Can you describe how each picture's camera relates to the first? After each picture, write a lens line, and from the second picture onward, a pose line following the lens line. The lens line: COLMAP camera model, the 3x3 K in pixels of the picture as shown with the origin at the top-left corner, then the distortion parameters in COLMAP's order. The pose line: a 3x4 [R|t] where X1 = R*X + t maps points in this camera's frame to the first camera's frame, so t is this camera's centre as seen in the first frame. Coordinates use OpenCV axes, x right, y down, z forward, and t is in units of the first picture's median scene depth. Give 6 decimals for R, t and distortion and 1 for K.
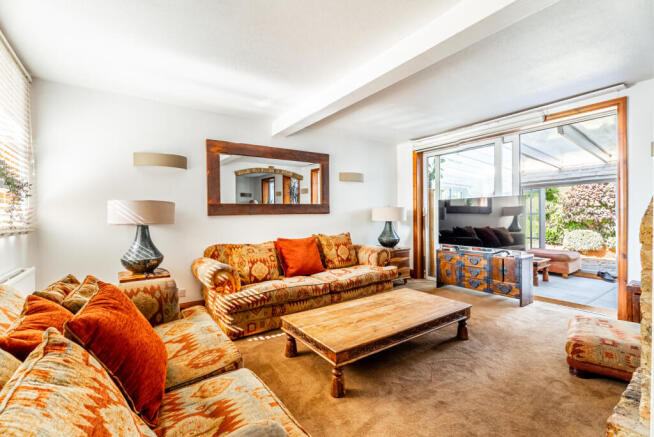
lens RADIAL K [[293.9, 0, 329.8], [0, 293.9, 219.0], [0, 0, 1]] dist [0.000066, 0.000178]
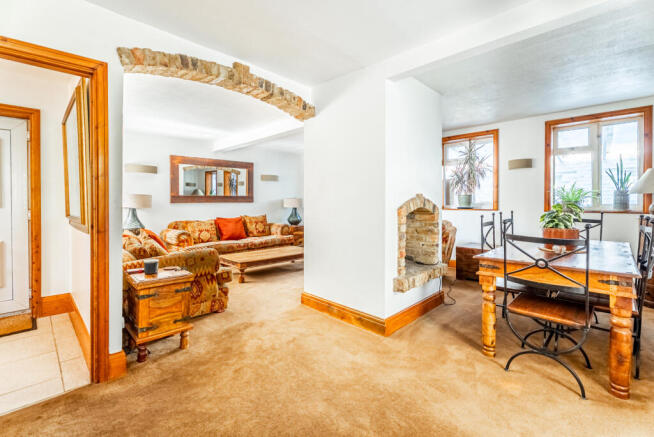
lens RADIAL K [[296.1, 0, 328.7], [0, 296.1, 204.7], [0, 0, 1]] dist [0.000857, 0.000111]
pose [[0.985094, 0.010348, 0.171704, 0.143594], [-0.009251, 0.999931, -0.007186, 0.001282], [-0.171766, 0.005491, 0.985122, -0.681768]]
